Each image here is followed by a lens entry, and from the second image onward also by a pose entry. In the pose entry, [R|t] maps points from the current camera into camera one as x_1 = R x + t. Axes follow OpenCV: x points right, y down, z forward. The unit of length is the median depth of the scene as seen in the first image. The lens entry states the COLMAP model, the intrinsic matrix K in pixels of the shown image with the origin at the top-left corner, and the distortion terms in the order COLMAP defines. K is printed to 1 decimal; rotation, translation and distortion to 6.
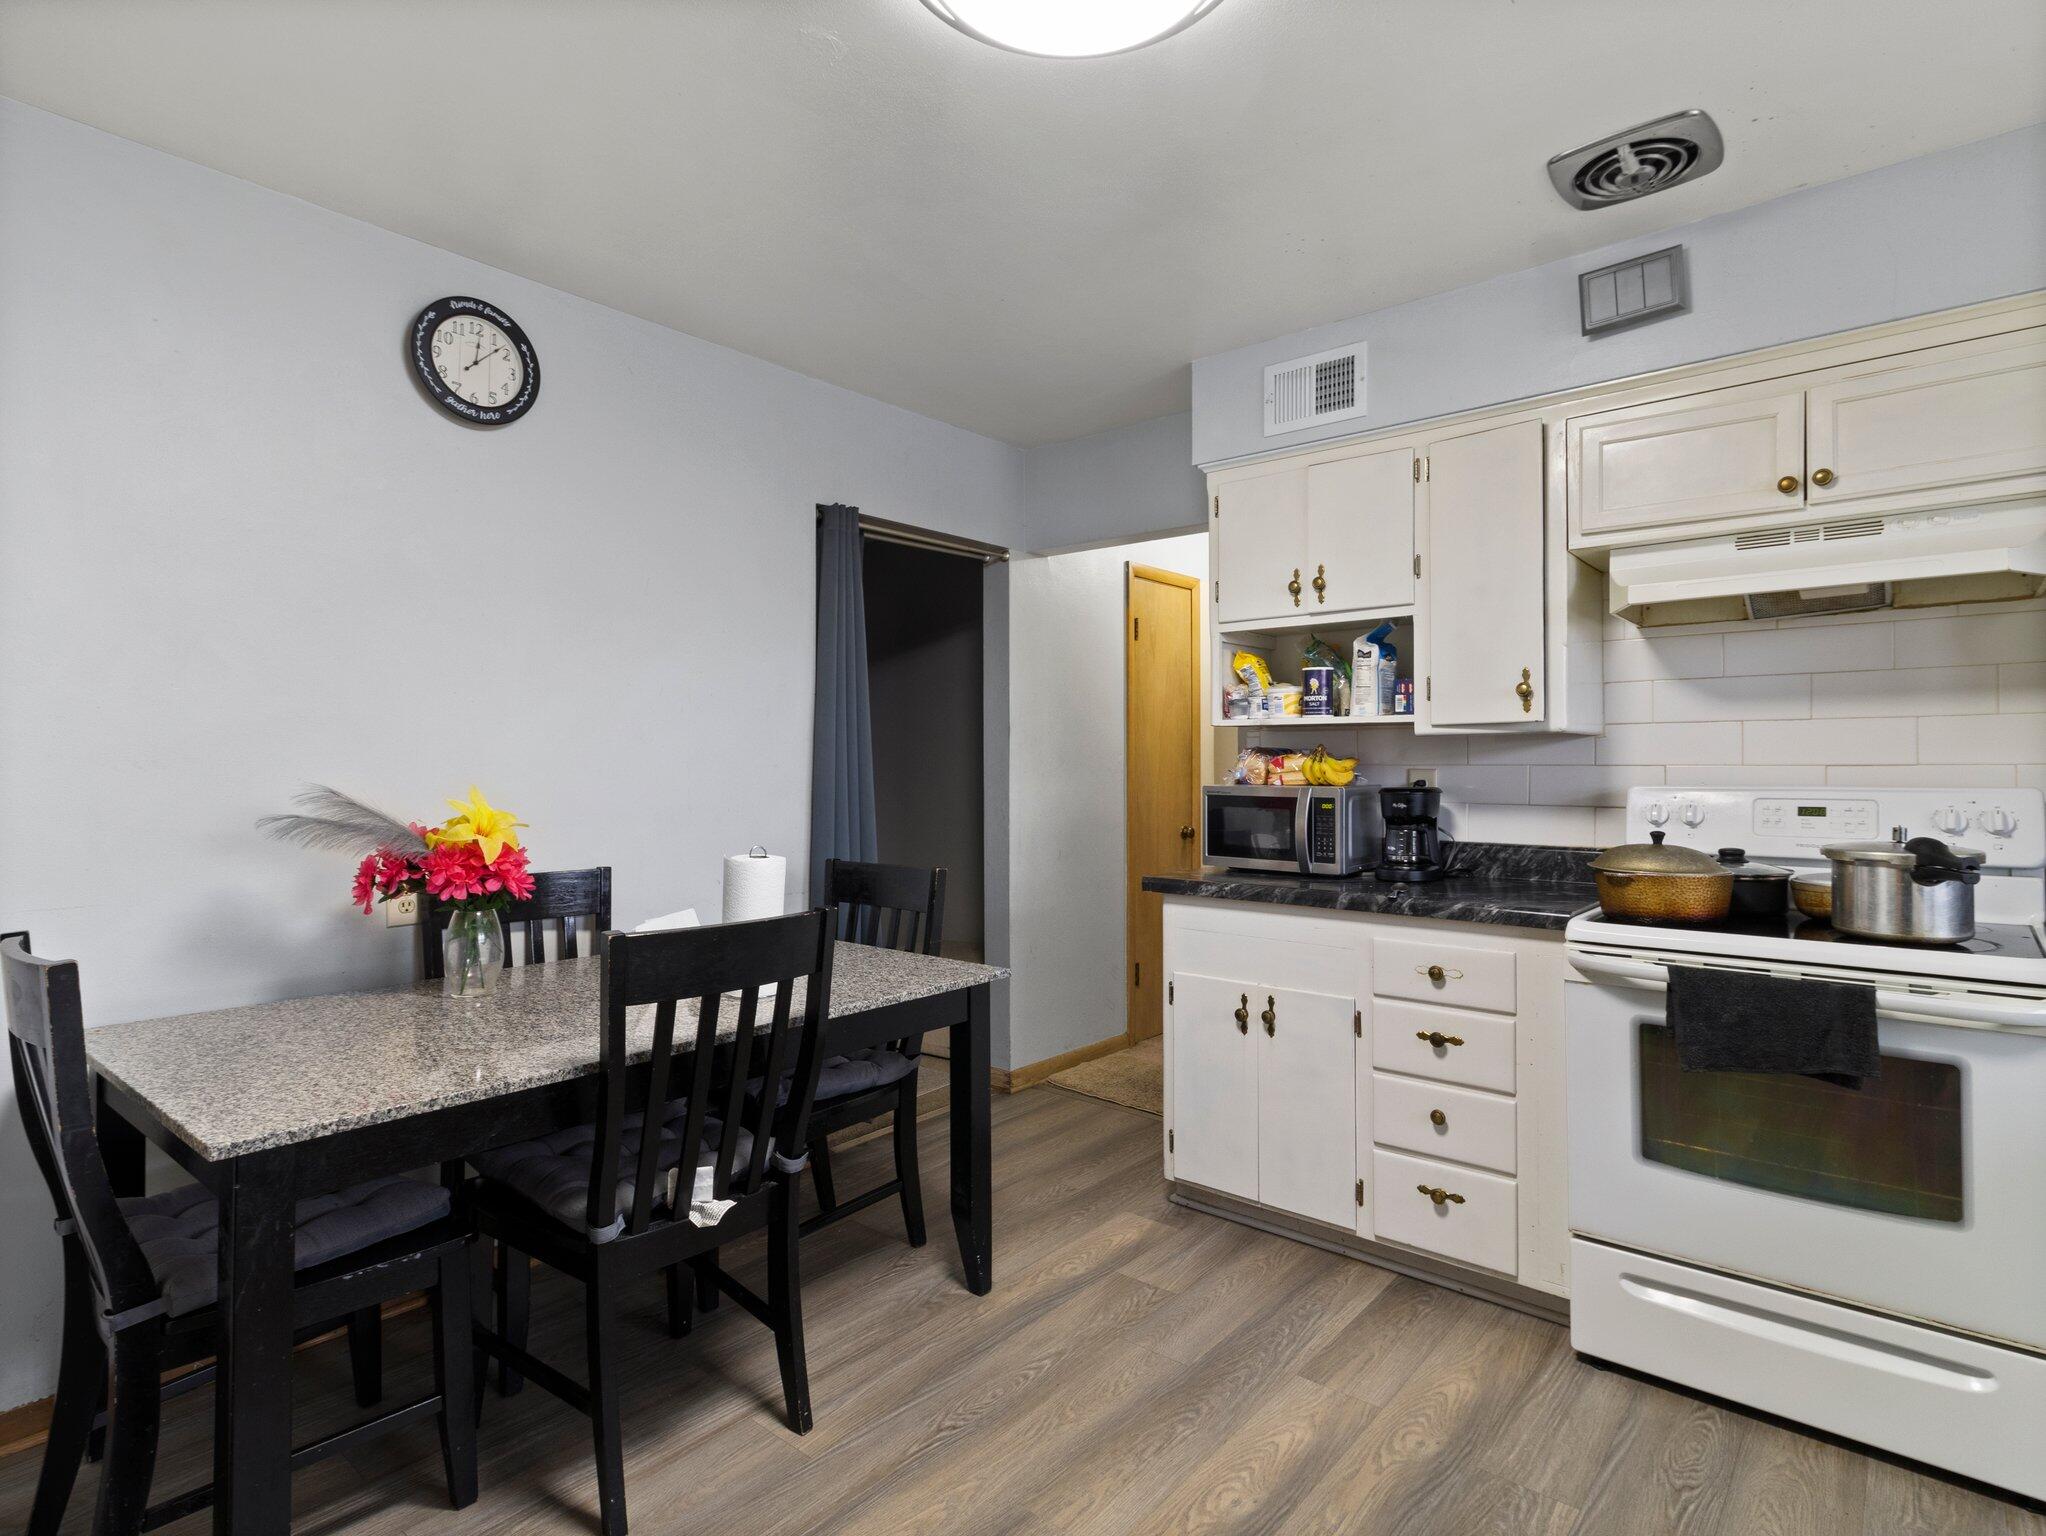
lens RADIAL K [[1083.4, 0, 1034.8], [0, 1083.4, 752.9], [0, 0, 1]] dist [0.002623, -0.002280]
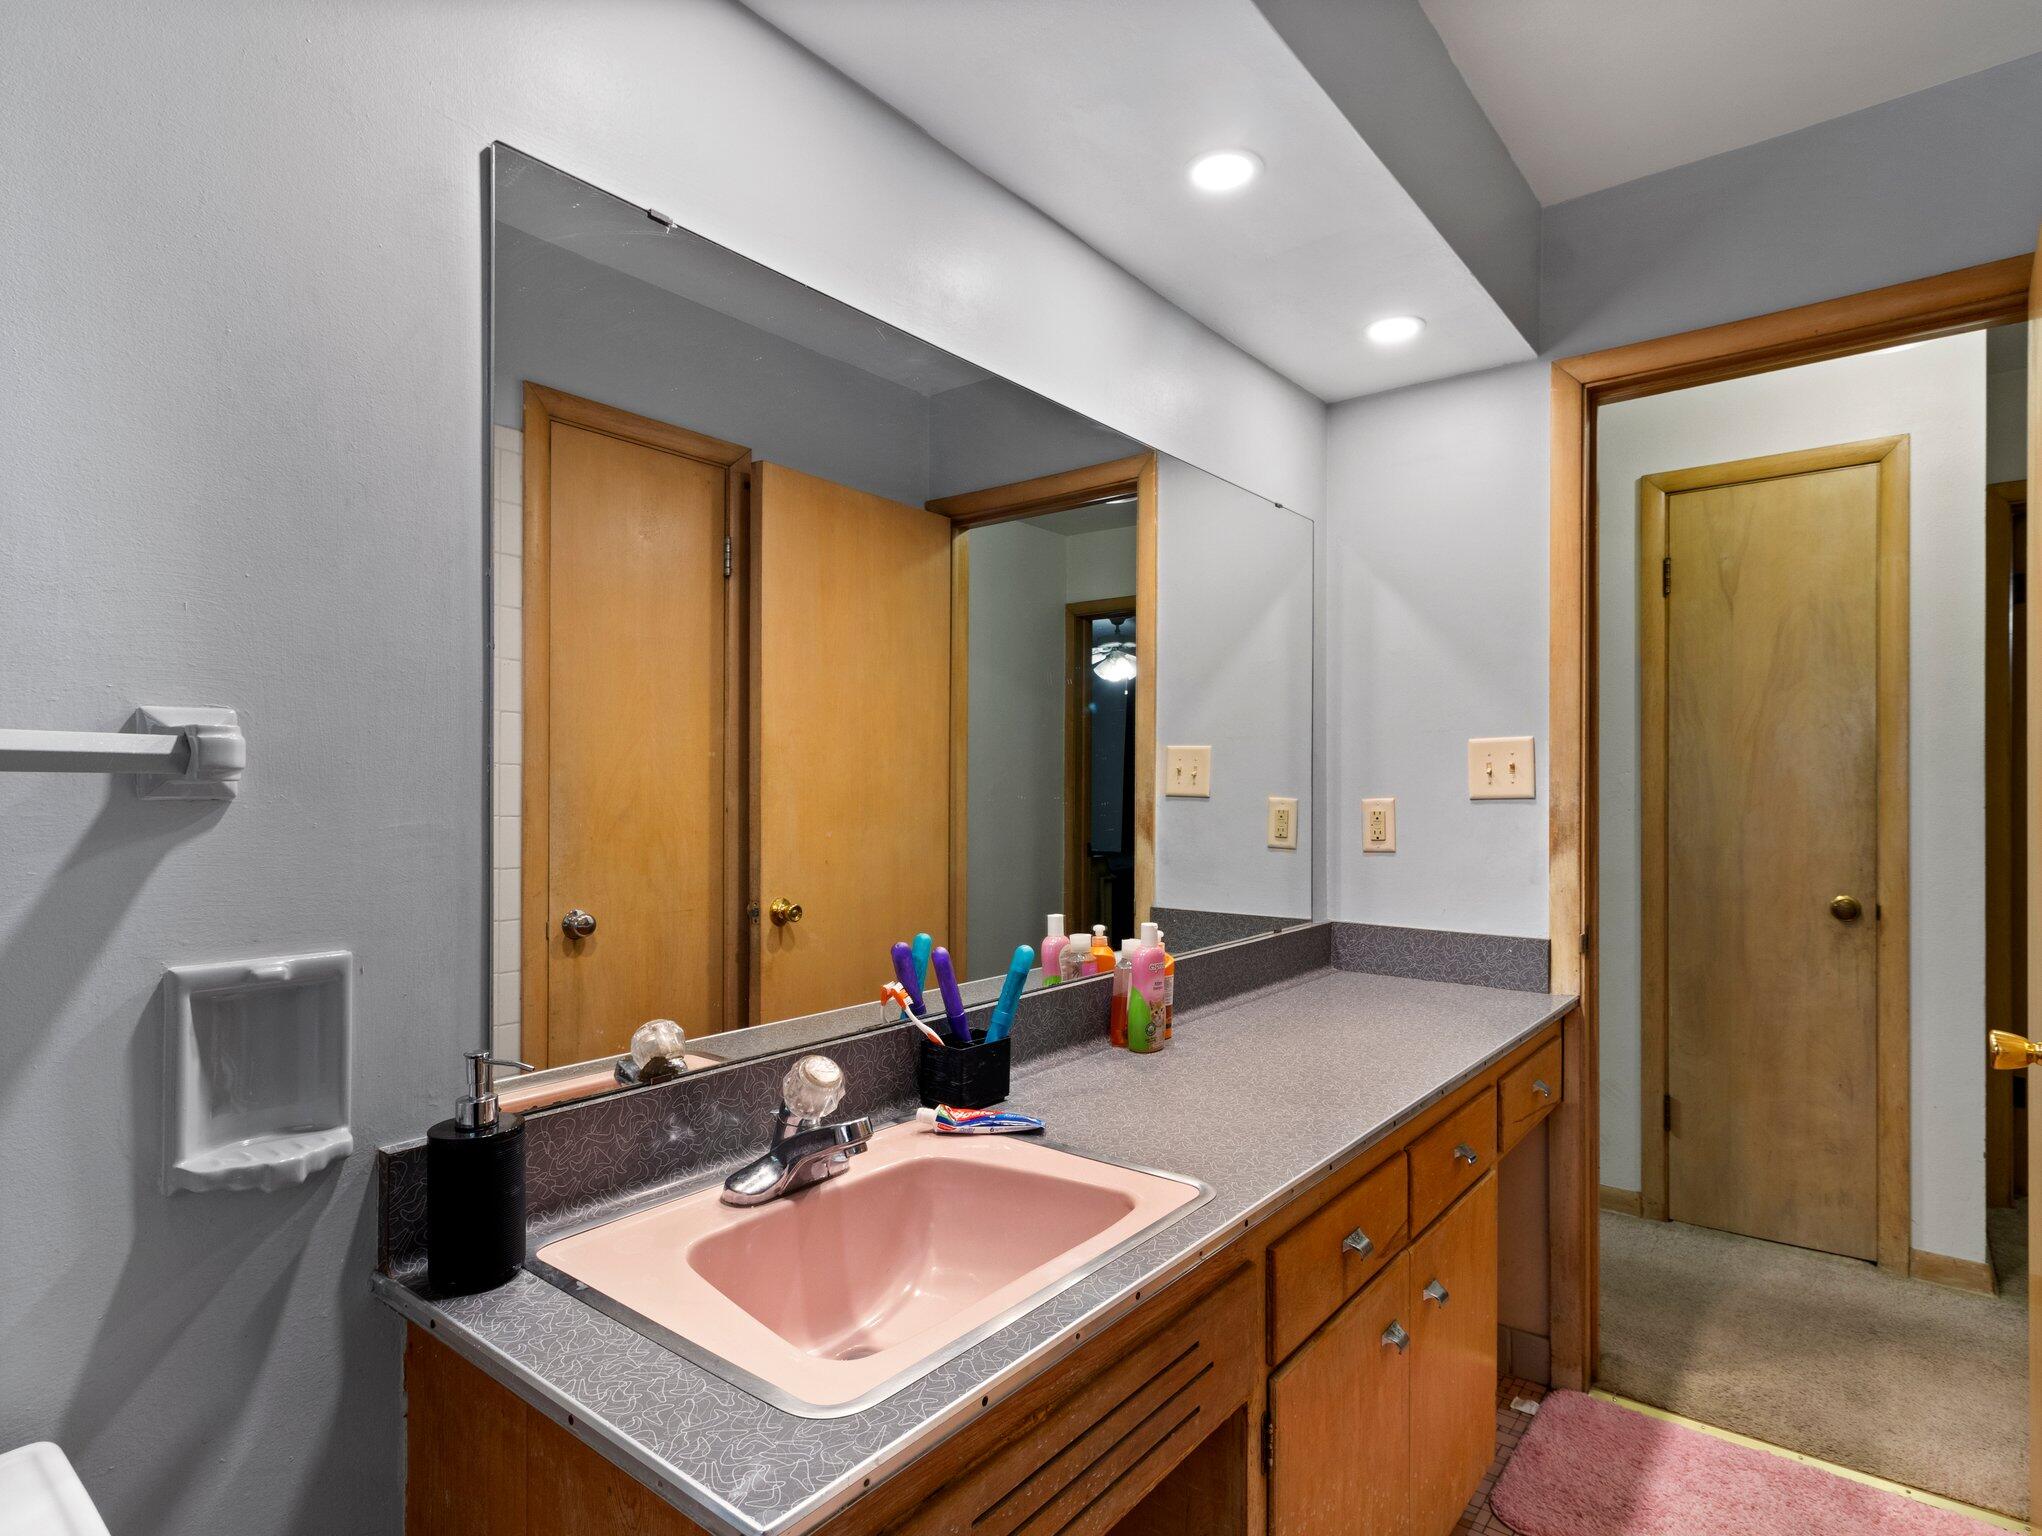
lens RADIAL K [[1081.2, 0, 1022.5], [0, 1081.2, 763.3], [0, 0, 1]] dist [0.002623, -0.002280]
pose [[0.012225, 0.003298, -0.999920, 0.681364], [0.001404, 0.999994, 0.003316, -0.002862], [0.999924, -0.001444, 0.012220, 0.570538]]
